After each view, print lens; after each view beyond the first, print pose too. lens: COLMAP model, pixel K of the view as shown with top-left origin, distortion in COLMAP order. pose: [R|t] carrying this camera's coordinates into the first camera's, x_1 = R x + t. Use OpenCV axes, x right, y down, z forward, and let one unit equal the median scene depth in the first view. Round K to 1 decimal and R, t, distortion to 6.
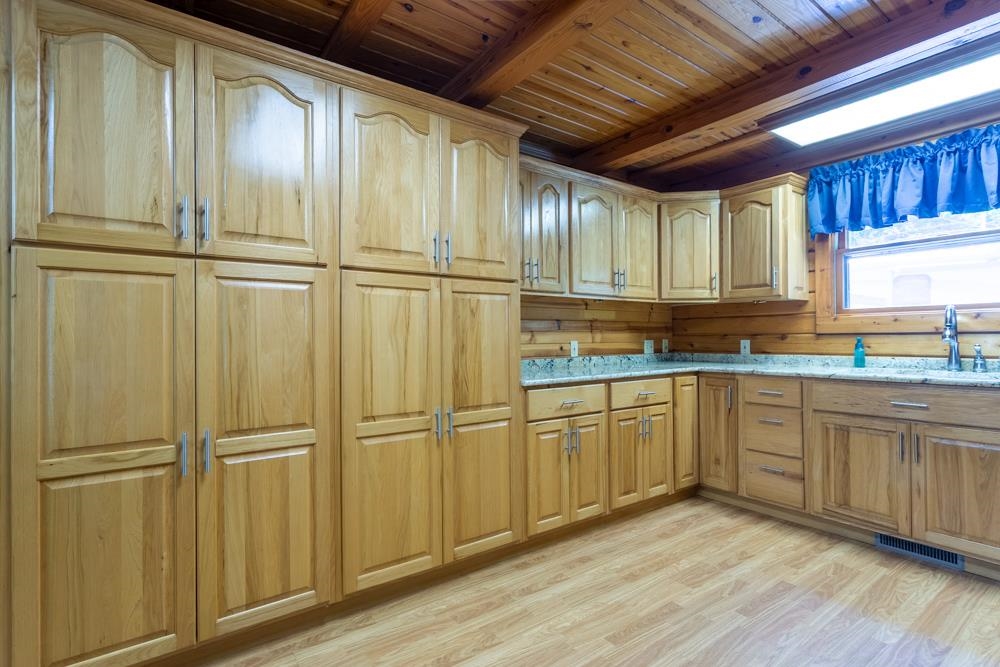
lens RADIAL K [[474.6, 0, 503.5], [0, 474.6, 333.3], [0, 0, 1]] dist [0.000719, 0.001177]
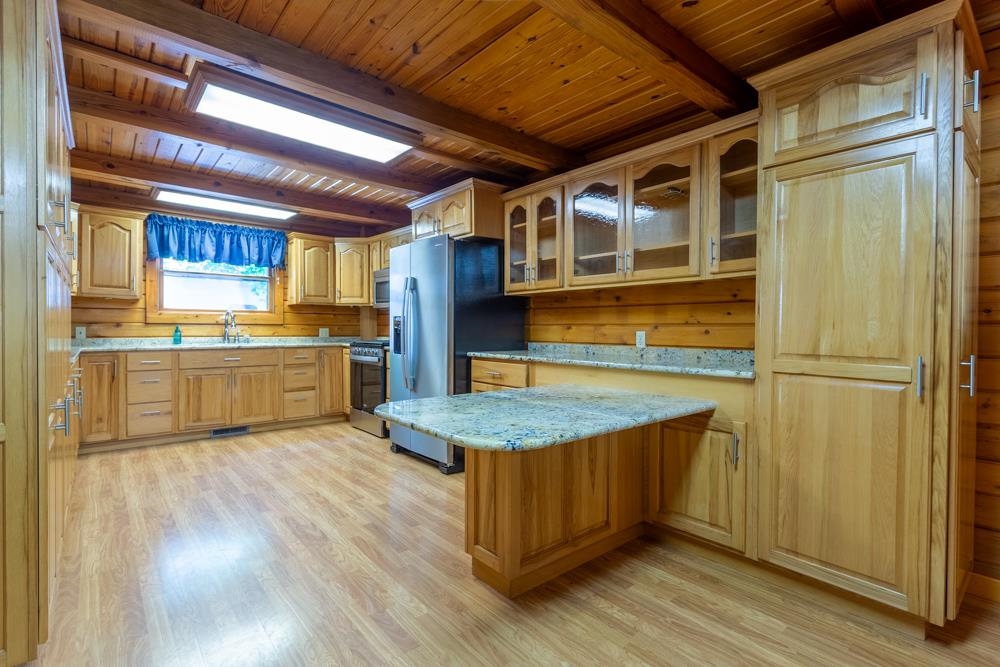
lens RADIAL K [[474.6, 0, 505.7], [0, 474.6, 333.4], [0, 0, 1]] dist [0.000719, 0.001177]
pose [[-0.087421, -0.004413, 0.996162, -1.111392], [-0.016719, 0.999856, 0.002962, 0.012472], [-0.996031, -0.016396, -0.087482, 0.013890]]
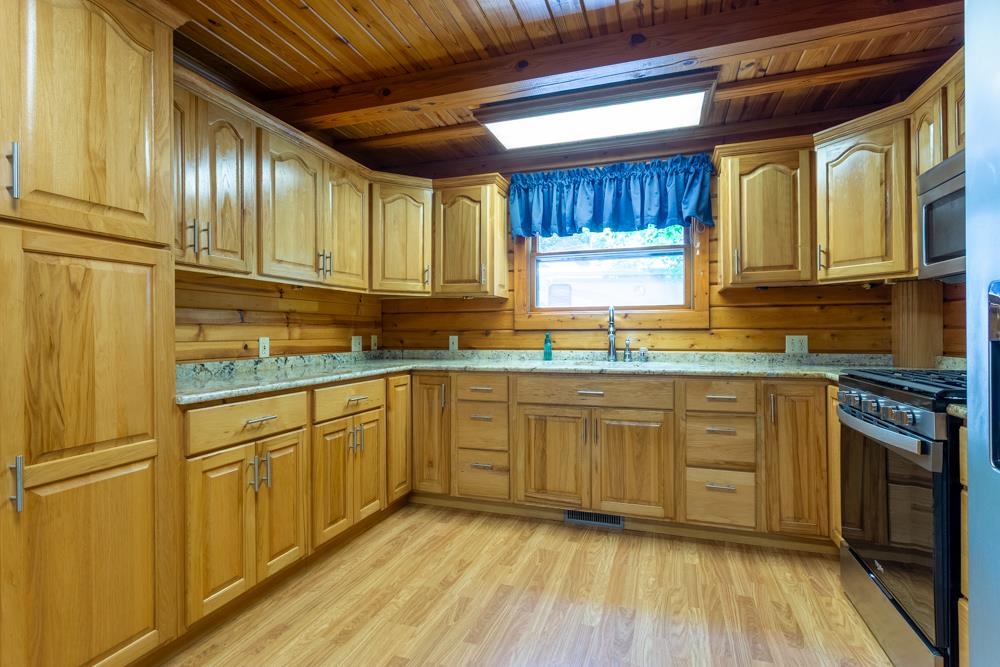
lens RADIAL K [[474.6, 0, 501.0], [0, 474.6, 332.4], [0, 0, 1]] dist [0.000719, 0.001177]
pose [[0.819043, 0.003155, 0.573724, 0.025314], [-0.006927, 0.999966, 0.004390, 0.002768], [-0.573691, -0.007569, 0.819037, 0.172449]]
